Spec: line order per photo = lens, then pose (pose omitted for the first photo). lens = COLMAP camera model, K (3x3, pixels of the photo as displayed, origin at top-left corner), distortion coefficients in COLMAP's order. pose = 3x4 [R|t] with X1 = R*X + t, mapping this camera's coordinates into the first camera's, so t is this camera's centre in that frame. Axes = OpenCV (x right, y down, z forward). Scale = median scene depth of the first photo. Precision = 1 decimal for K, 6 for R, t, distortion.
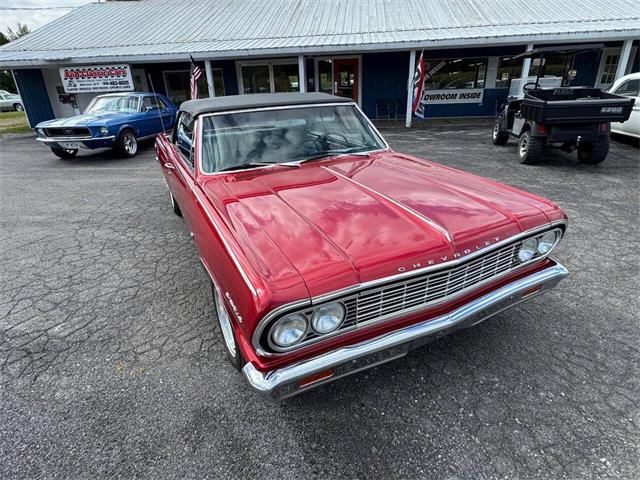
lens RADIAL K [[356.9, 0, 318.0], [0, 356.9, 241.1], [0, 0, 1]] dist [-0.001855, -0.000147]
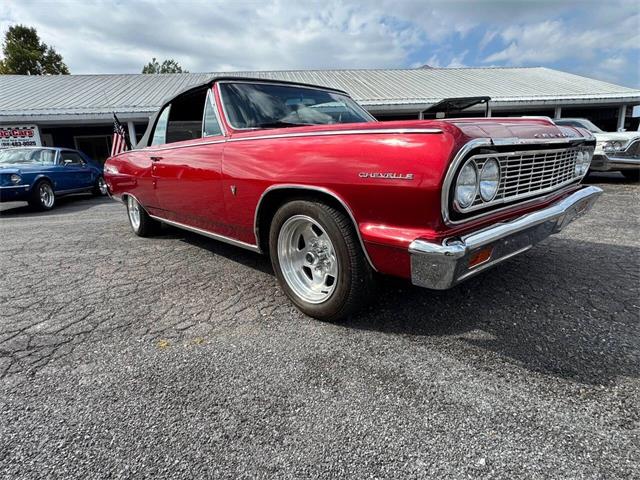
lens RADIAL K [[346.9, 0, 317.5], [0, 346.9, 240.8], [0, 0, 1]] dist [-0.005815, 0.002212]
pose [[0.964734, -0.070424, 0.253631, -0.295499], [0.120743, 0.974591, -0.188661, 0.227307], [-0.233901, 0.212632, 0.948724, 0.147307]]
